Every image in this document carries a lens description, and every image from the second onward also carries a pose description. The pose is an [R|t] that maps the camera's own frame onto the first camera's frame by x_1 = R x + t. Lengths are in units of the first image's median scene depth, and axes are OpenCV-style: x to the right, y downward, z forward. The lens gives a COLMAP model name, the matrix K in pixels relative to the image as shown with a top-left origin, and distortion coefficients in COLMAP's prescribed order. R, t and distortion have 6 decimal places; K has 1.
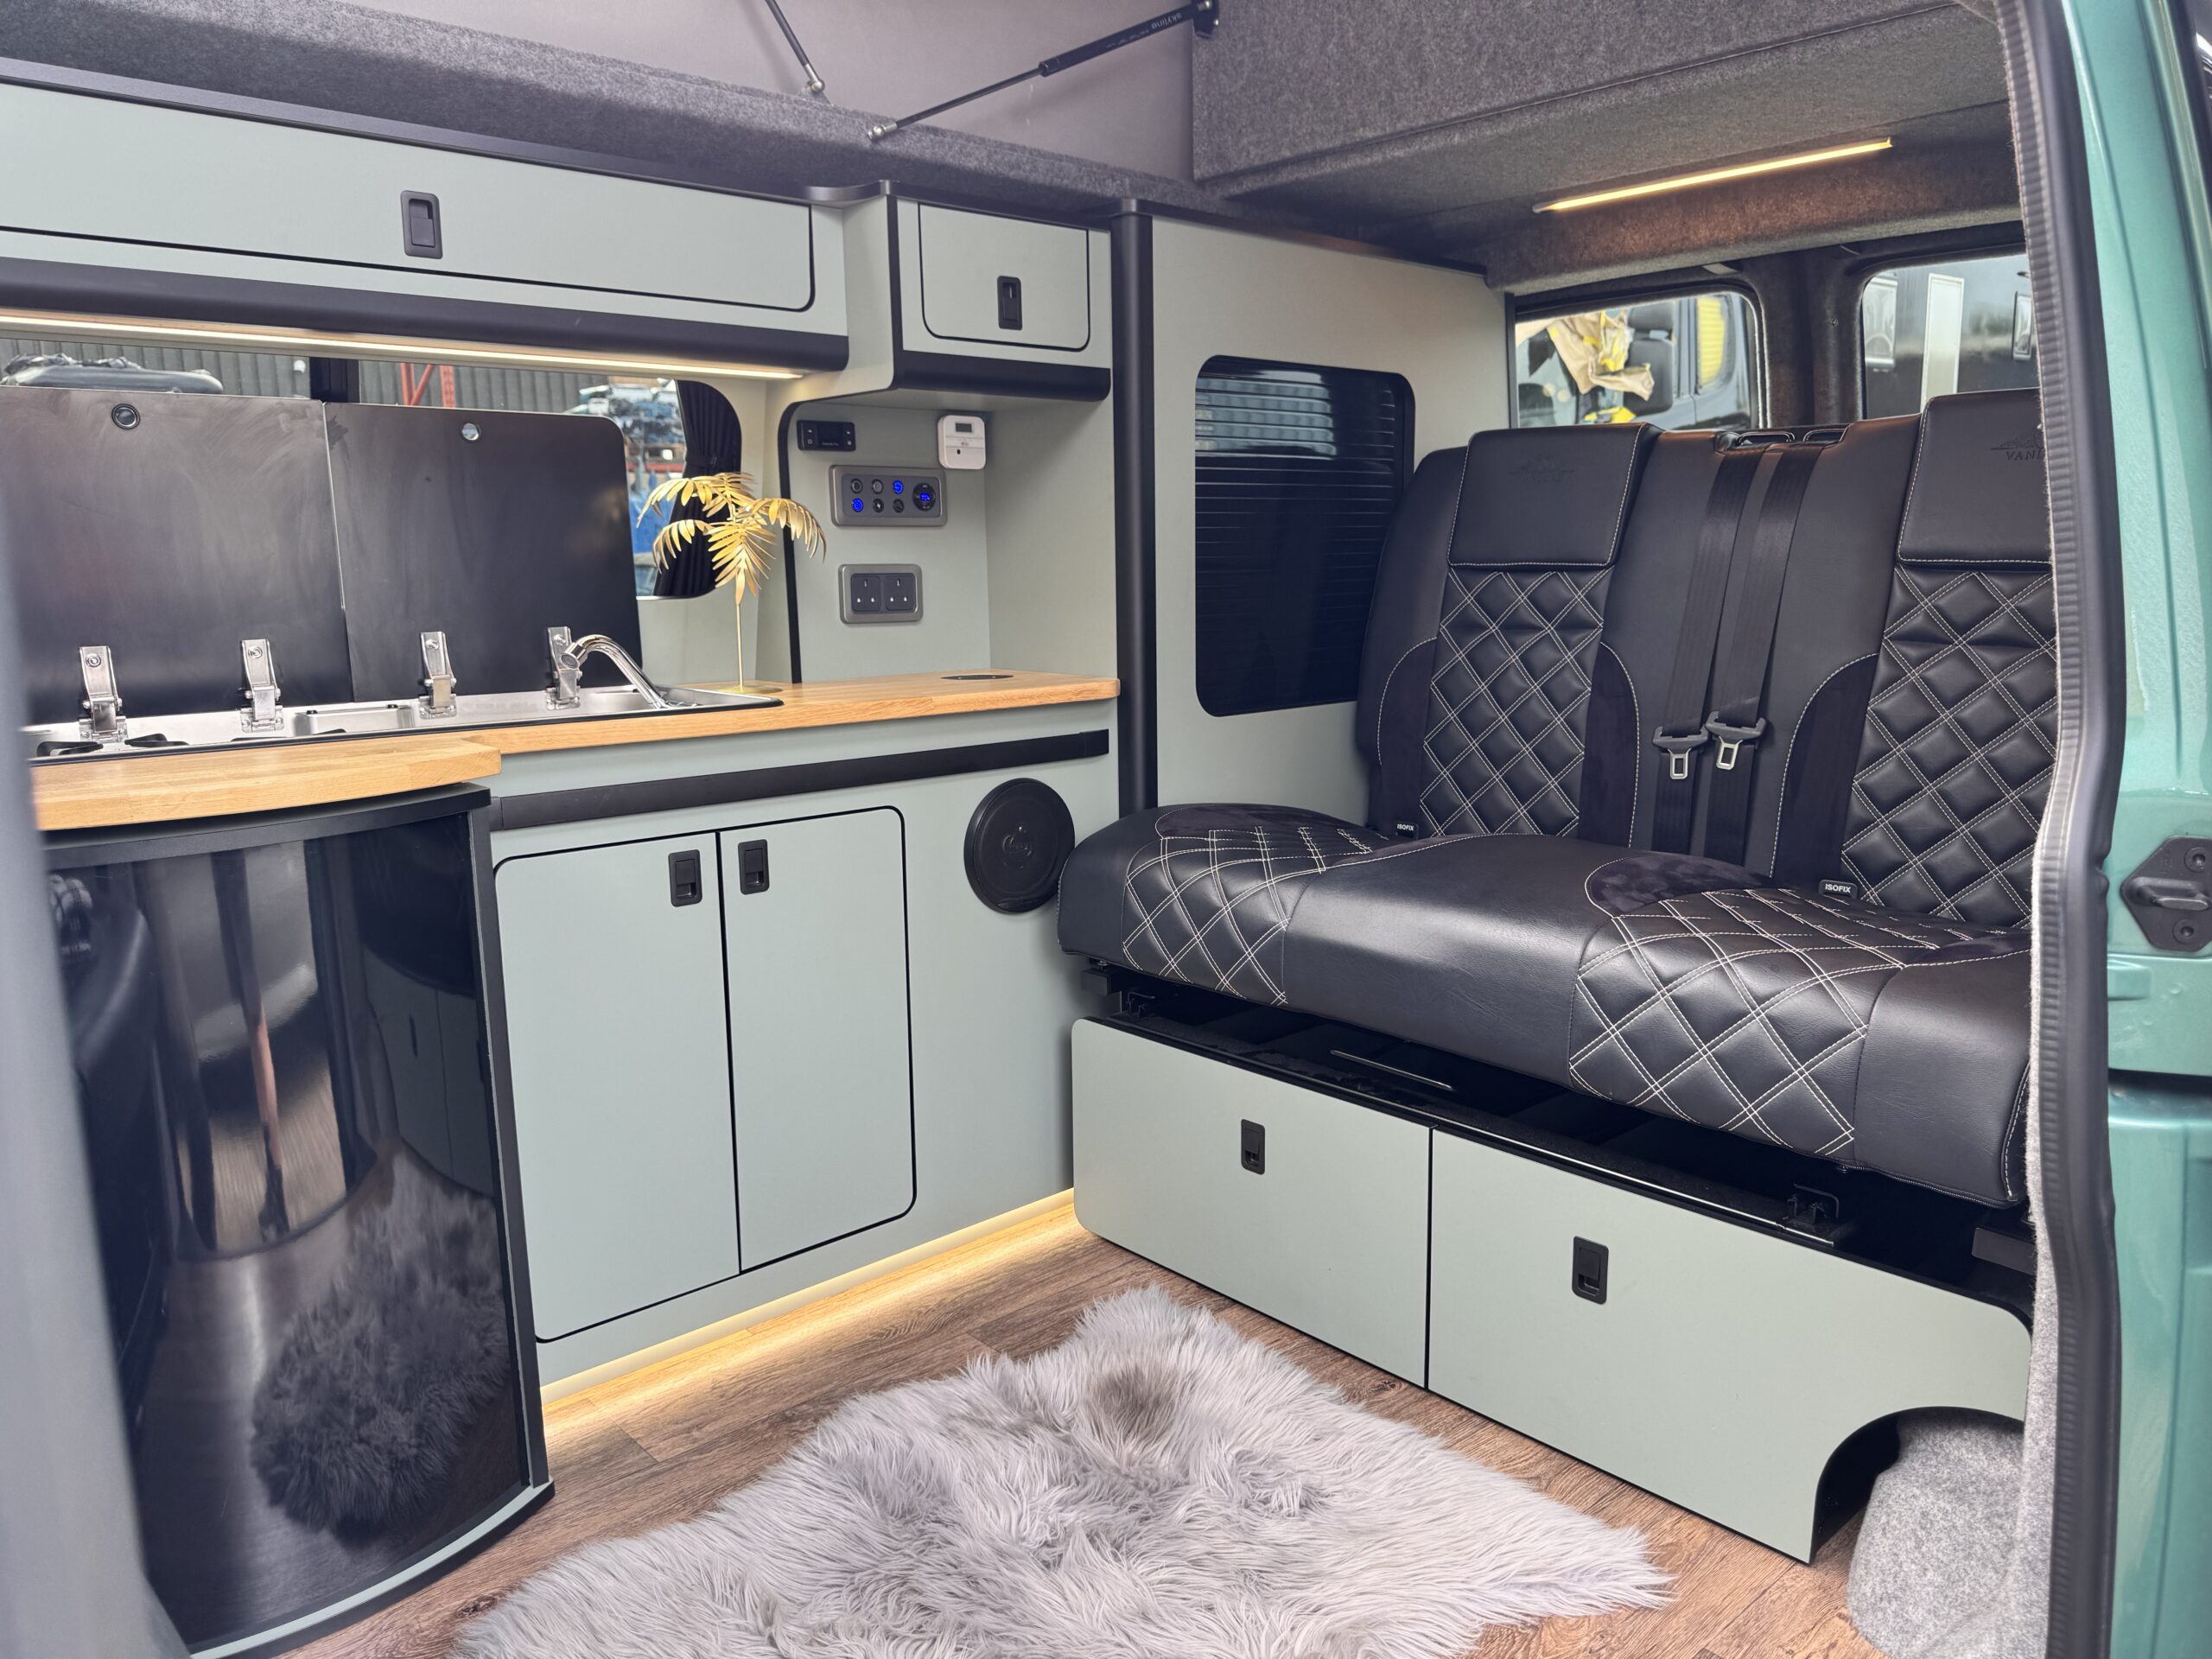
lens RADIAL K [[1558.6, 0, 1092.6], [0, 1558.6, 834.3], [0, 0, 1]] dist [0.037104, -0.047989]
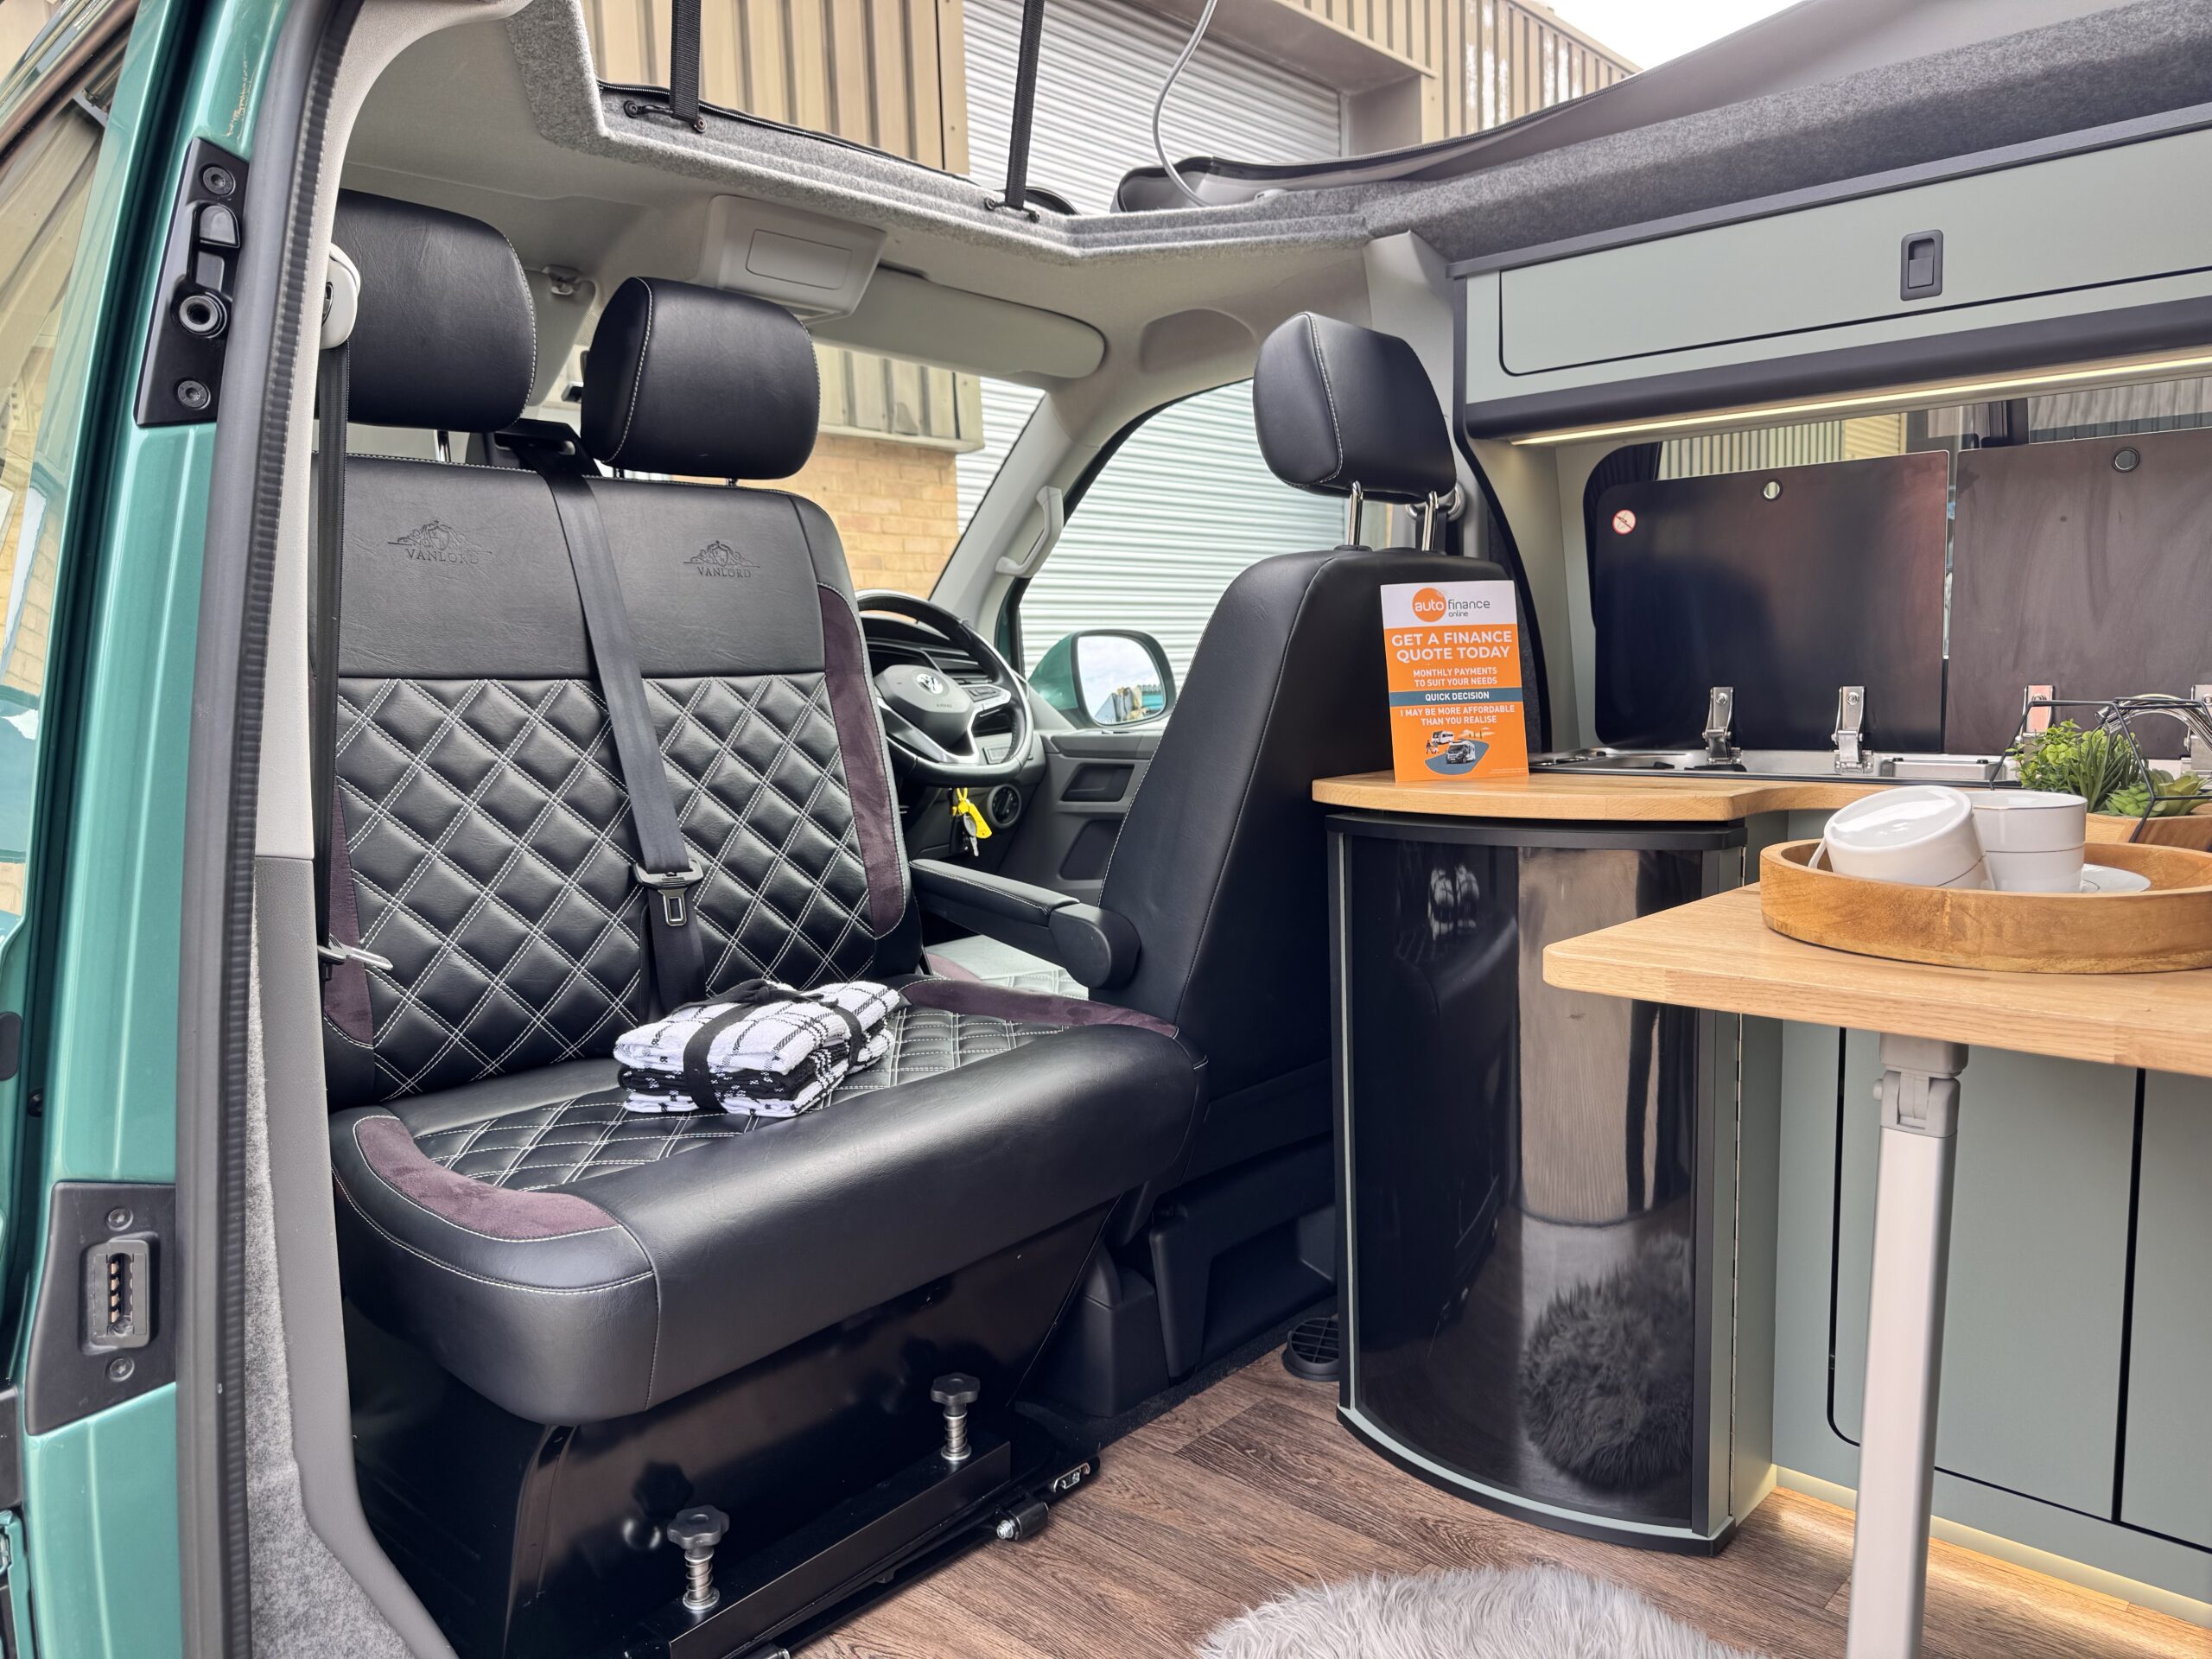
lens RADIAL K [[1558.6, 0, 1092.6], [0, 1558.6, 834.3], [0, 0, 1]] dist [0.037104, -0.047989]
pose [[0.093824, 0.123554, -0.987892, 0.423234], [-0.155700, 0.981881, 0.108015, -0.054362], [0.983338, 0.143681, 0.111361, 0.351530]]
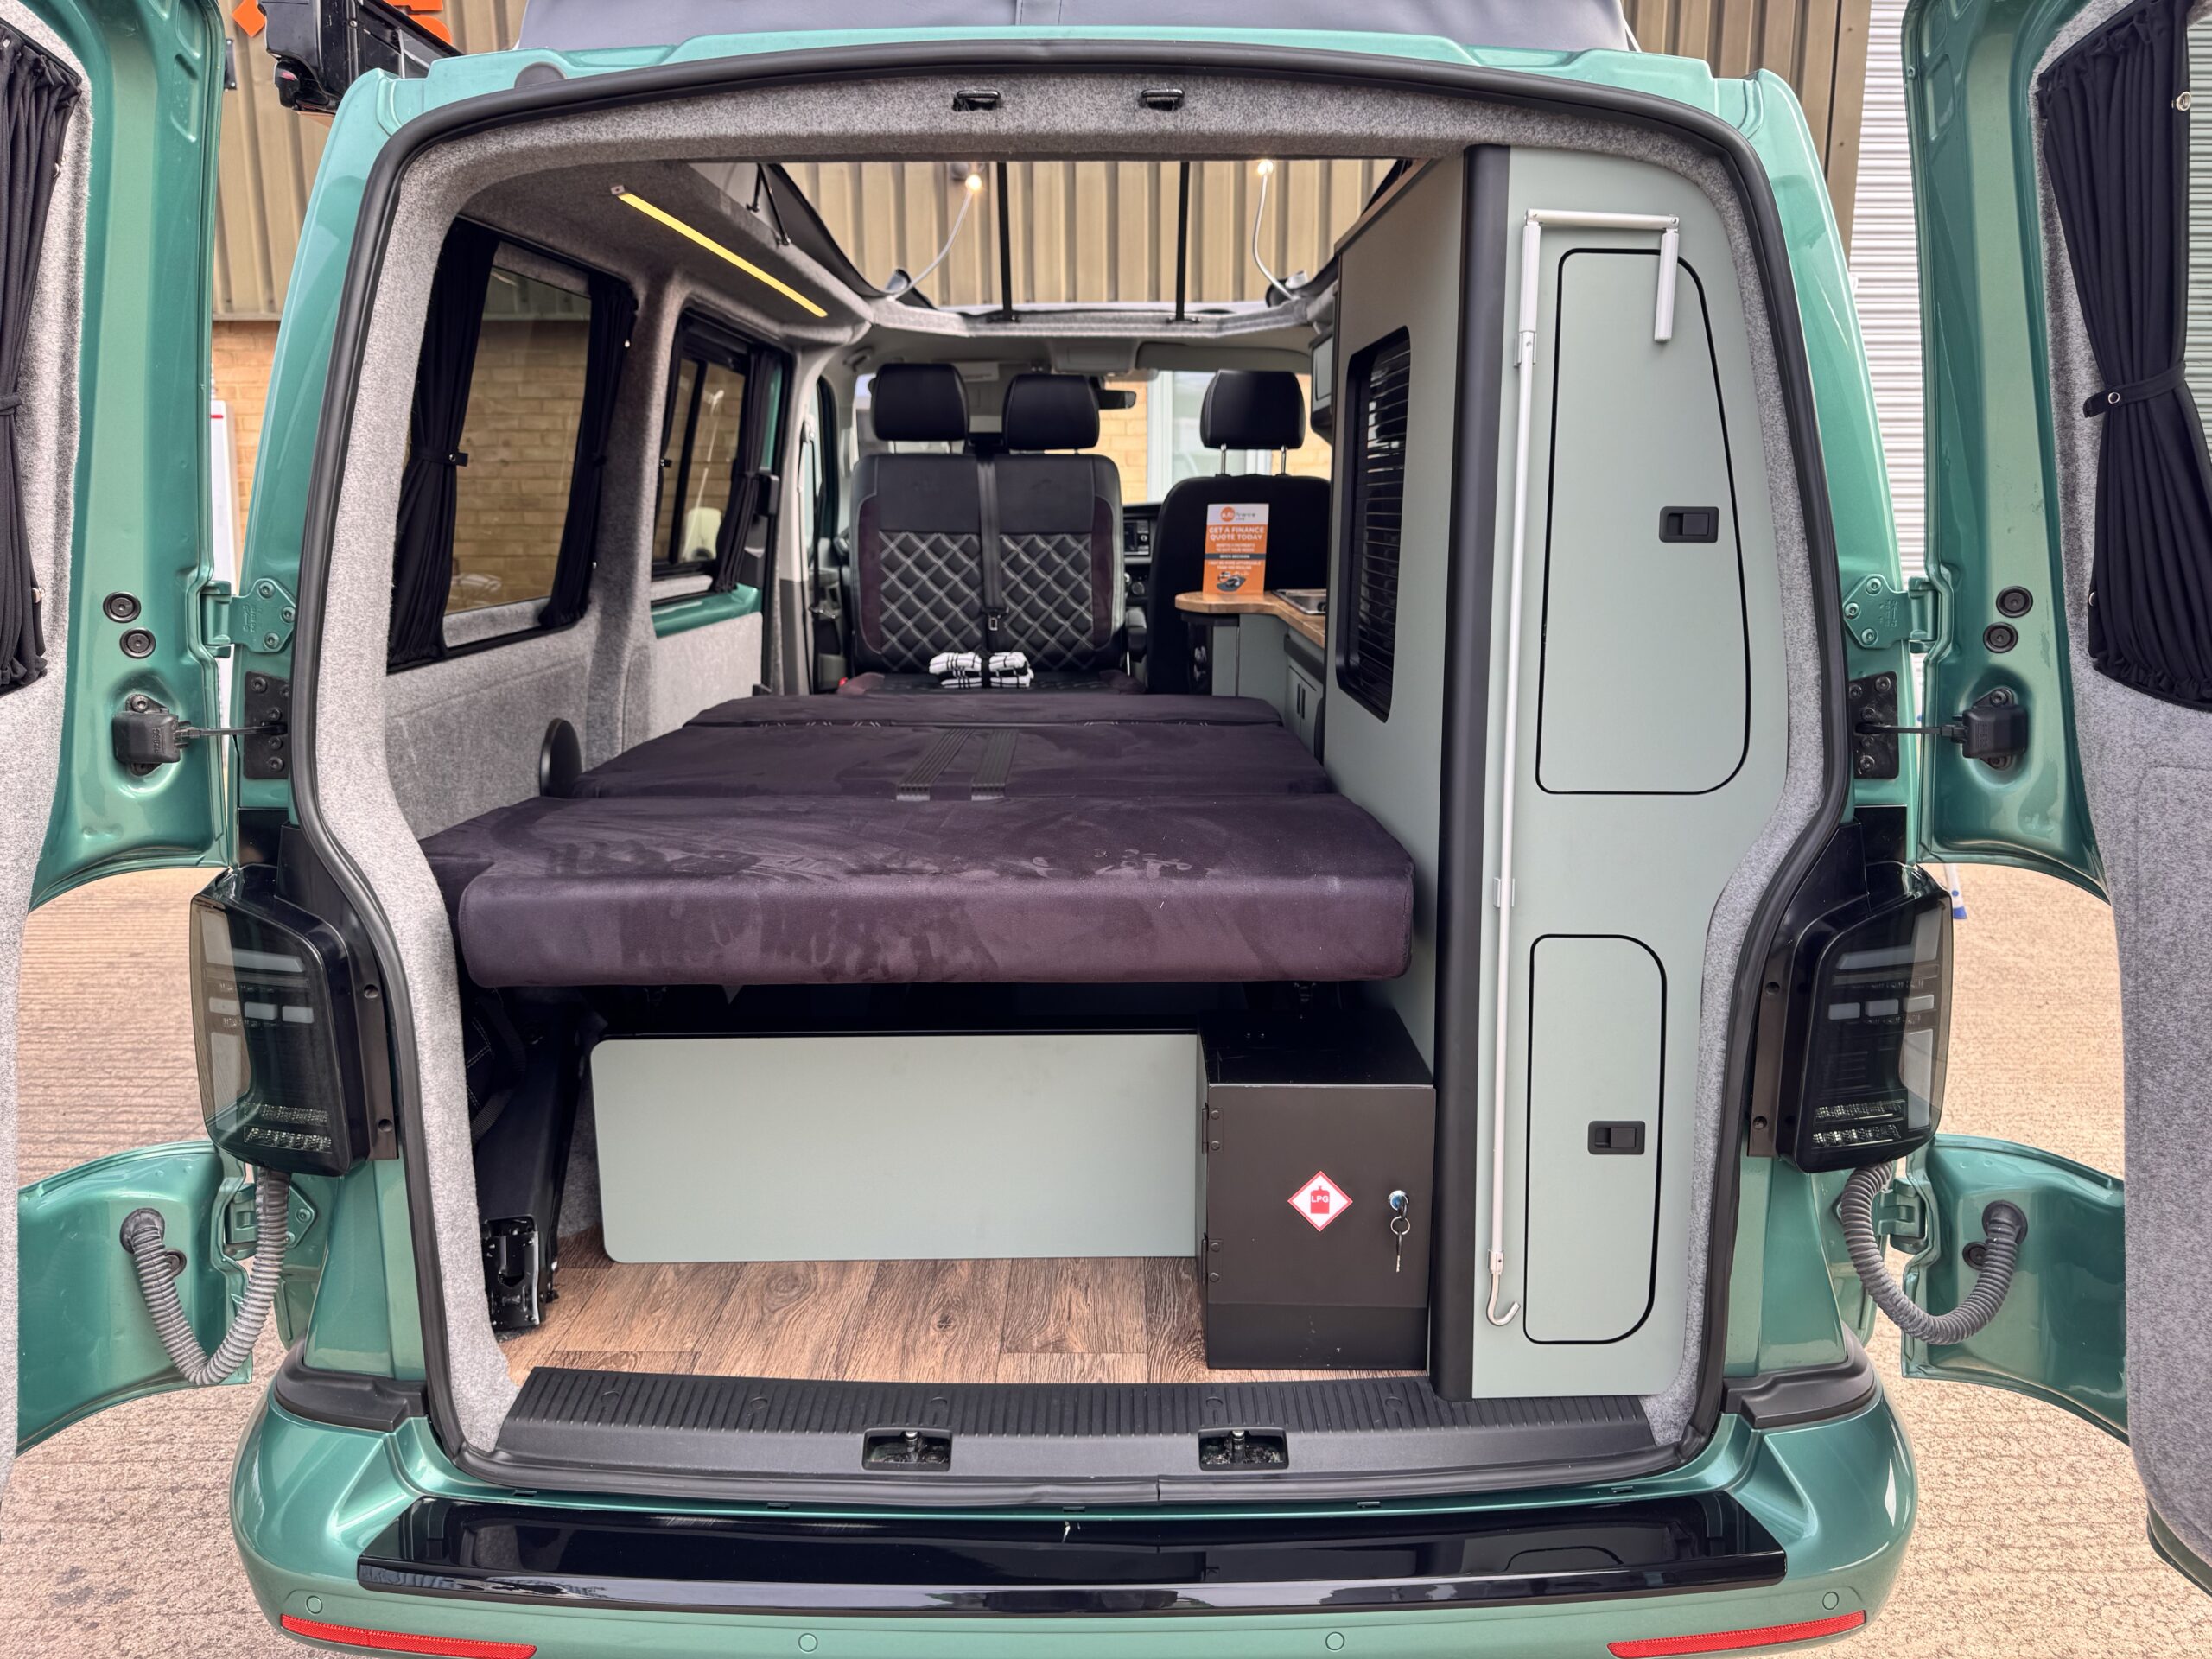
lens RADIAL K [[1571.2, 0, 1092.3], [0, 1571.2, 845.9], [0, 0, 1]] dist [0.031413, -0.043139]
pose [[-0.661697, 0.179424, -0.727986, 1.187979], [-0.123564, 0.931572, 0.341914, -0.381393], [0.739519, 0.316196, -0.594248, 1.786244]]
